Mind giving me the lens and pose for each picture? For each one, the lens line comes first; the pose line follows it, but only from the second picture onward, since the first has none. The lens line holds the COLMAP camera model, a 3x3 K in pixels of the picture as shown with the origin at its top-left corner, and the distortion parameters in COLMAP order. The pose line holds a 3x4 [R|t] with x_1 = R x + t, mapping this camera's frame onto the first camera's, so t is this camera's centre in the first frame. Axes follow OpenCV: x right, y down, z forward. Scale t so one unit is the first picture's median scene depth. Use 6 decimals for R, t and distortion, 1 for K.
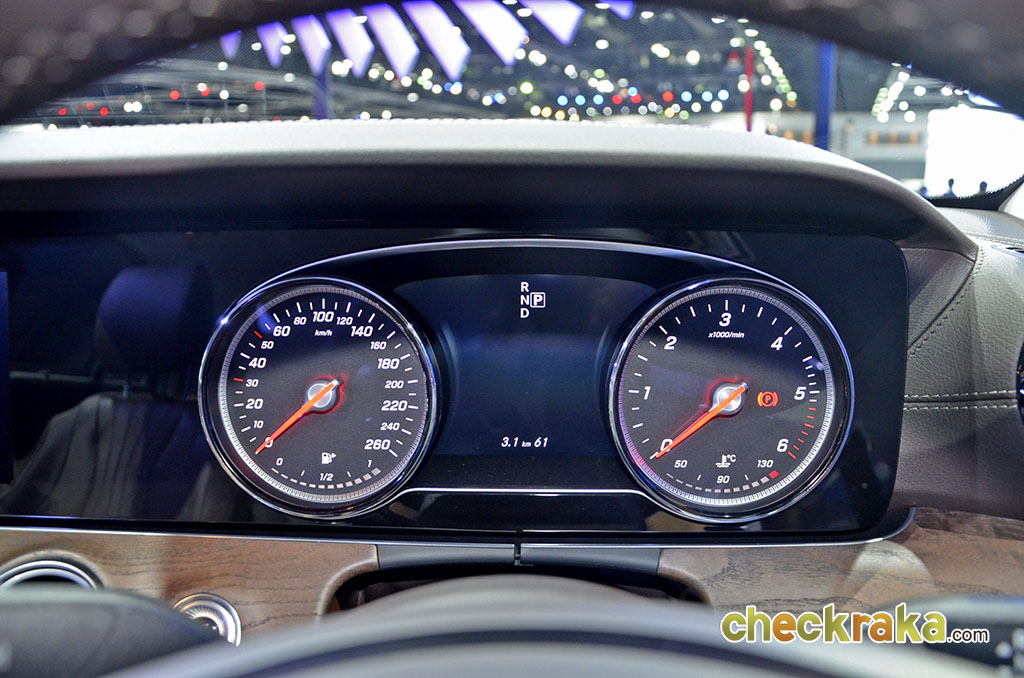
lens RADIAL K [[786.6, 0, 513.6], [0, 786.6, 339.5], [0, 0, 1]] dist [-0.095730, 0.017039]
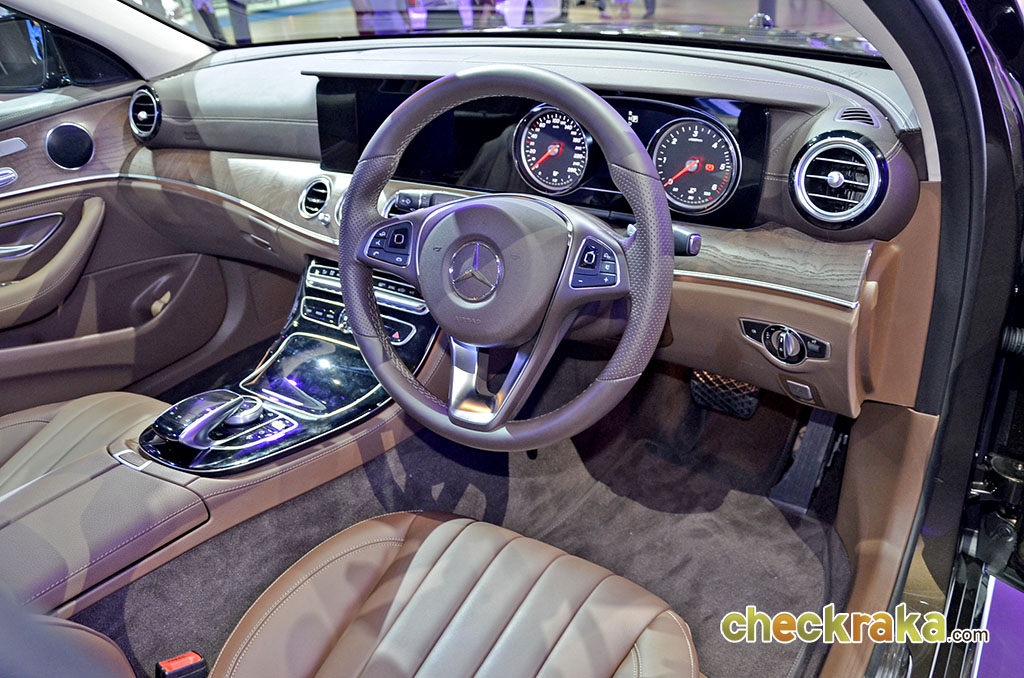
lens RADIAL K [[786.6, 0, 512.3], [0, 786.6, 343.2], [0, 0, 1]] dist [-0.095730, 0.017039]
pose [[0.851726, 0.202153, -0.483422, 1.088821], [-0.031024, 0.940420, 0.338597, -0.214913], [0.523068, -0.273395, 0.807252, -1.469569]]
